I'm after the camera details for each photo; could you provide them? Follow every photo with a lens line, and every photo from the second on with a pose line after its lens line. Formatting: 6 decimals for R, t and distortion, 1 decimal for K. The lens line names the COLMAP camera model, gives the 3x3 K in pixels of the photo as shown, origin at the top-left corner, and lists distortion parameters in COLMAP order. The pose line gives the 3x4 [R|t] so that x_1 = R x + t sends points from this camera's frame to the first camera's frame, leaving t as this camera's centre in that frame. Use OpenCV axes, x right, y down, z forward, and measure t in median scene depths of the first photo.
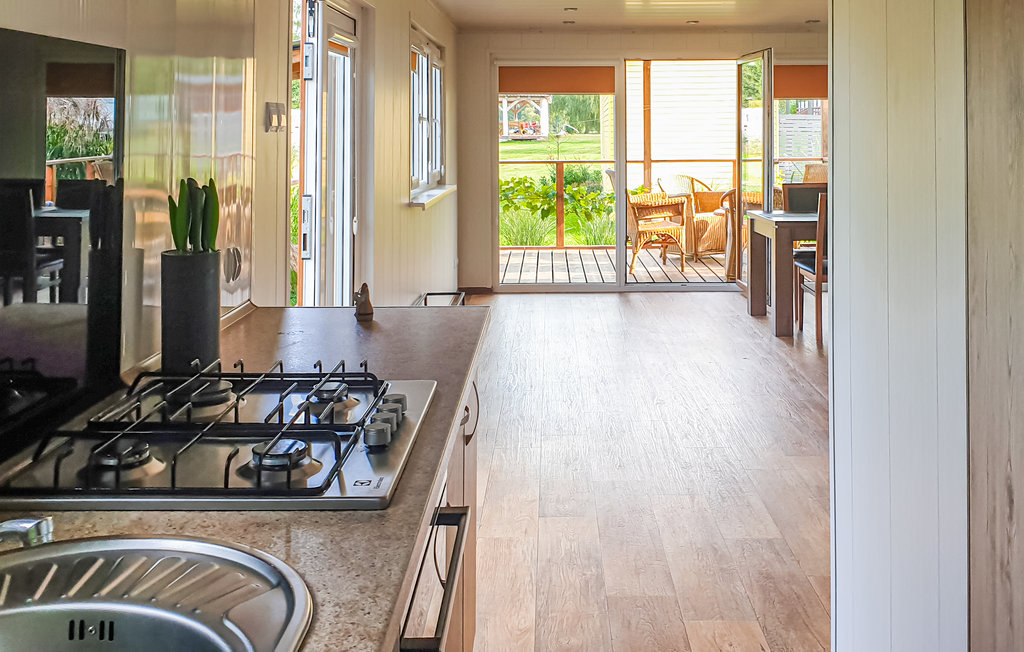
lens RADIAL K [[6948.6, 0, 512.1], [0, 6948.6, 326.2], [0, 0, 1]] dist [-0.887480, 0.000000]
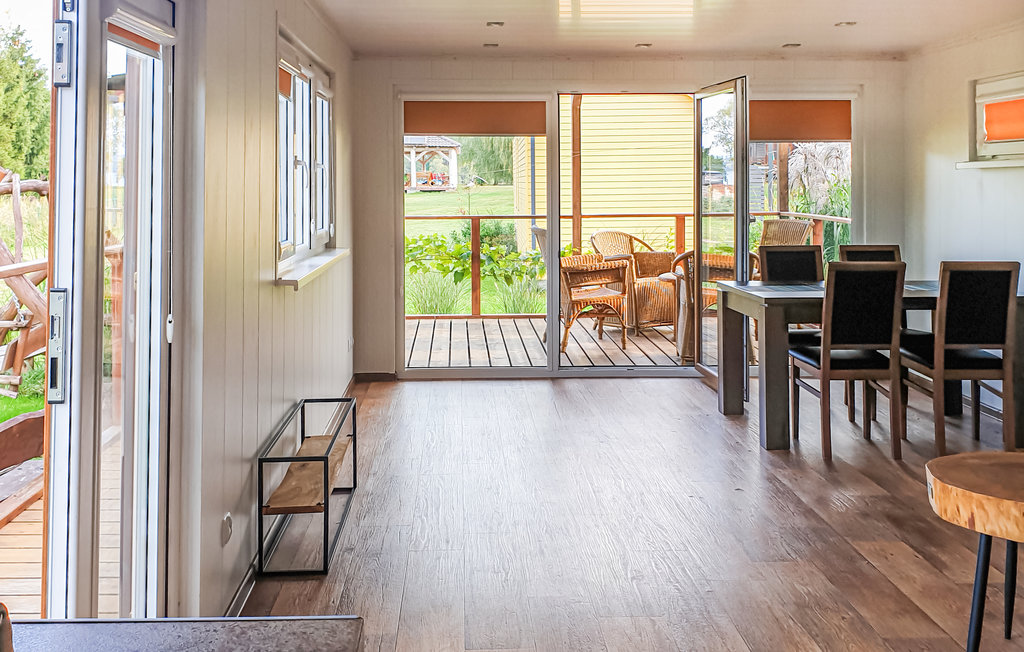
lens RADIAL K [[6948.6, 0, 512.2], [0, 6948.6, 325.1], [0, 0, 1]] dist [-0.887480, 0.000000]
pose [[0.999912, 0.000096, 0.013245, 0.000002], [0.000004, 0.999971, -0.007595, -0.004961], [-0.013246, 0.007594, 0.999883, 0.184607]]
